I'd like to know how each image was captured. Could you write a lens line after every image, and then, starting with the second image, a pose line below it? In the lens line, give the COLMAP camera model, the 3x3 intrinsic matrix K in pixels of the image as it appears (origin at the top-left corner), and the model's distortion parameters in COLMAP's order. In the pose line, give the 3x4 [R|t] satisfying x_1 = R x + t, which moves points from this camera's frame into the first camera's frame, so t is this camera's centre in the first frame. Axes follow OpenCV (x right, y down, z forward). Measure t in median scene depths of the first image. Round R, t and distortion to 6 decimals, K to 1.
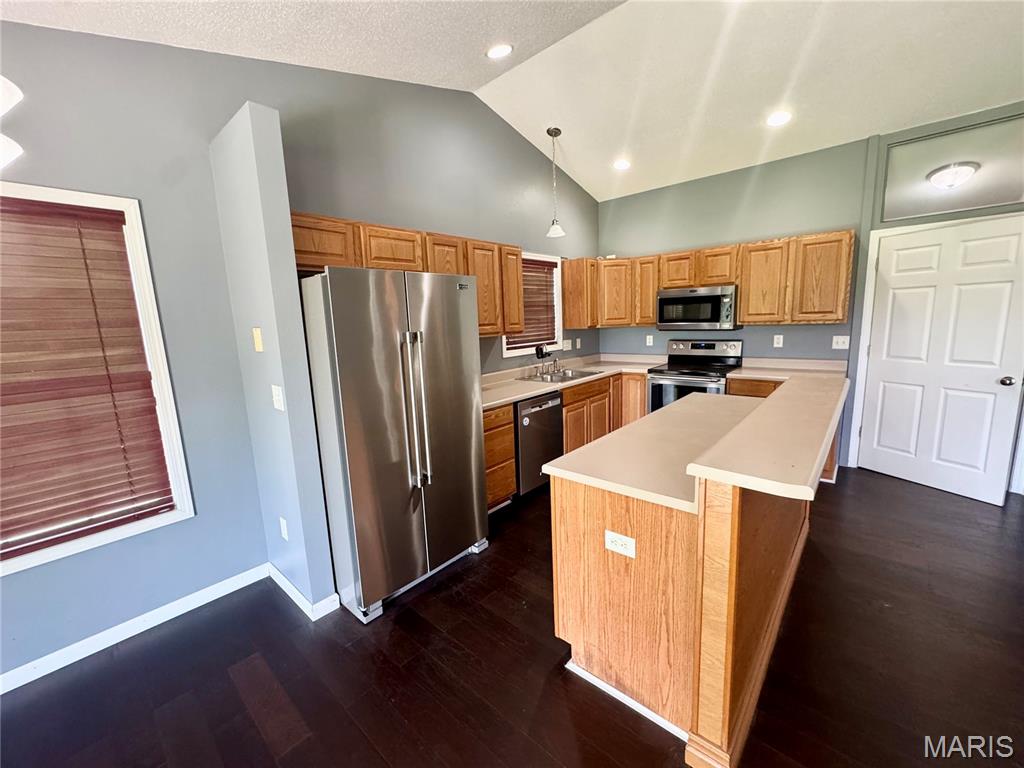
lens RADIAL K [[404.8, 0, 512.0], [0, 404.8, 384.0], [0, 0, 1]] dist [0.000338, -0.000082]
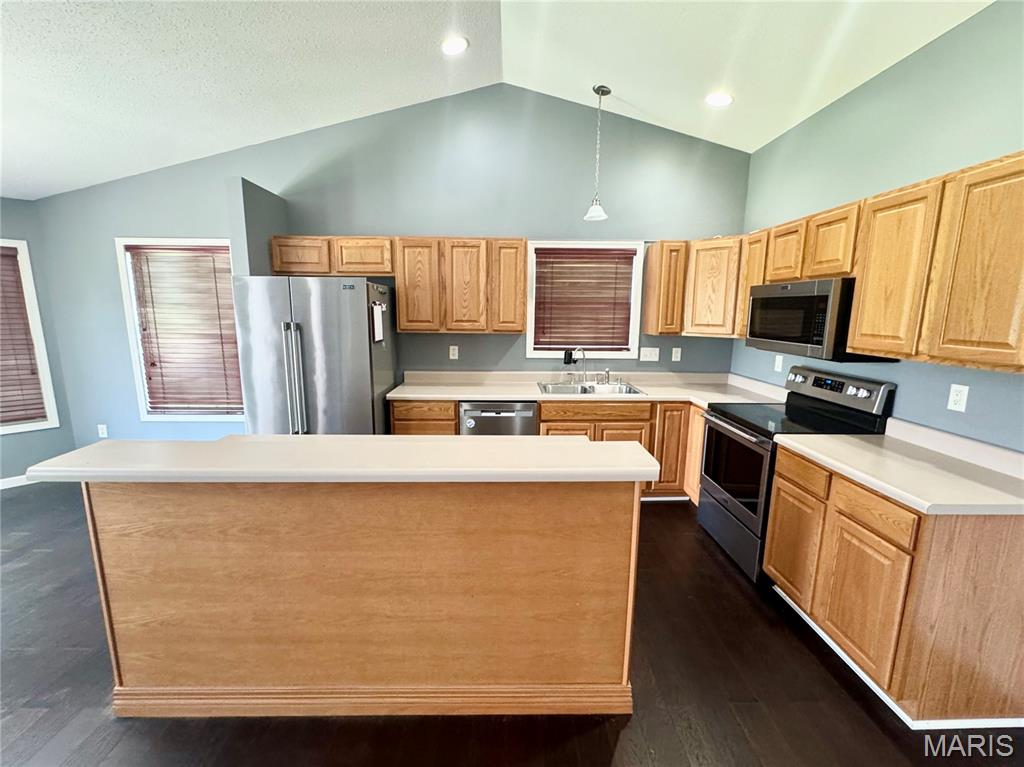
lens RADIAL K [[425.8, 0, 512.0], [0, 425.8, 383.5], [0, 0, 1]] dist [0.001159, 0.000126]
pose [[0.674775, 0.170284, -0.718110, 0.763412], [-0.155021, 0.984013, 0.087672, -0.099080], [0.721559, 0.052163, 0.690385, 0.339524]]
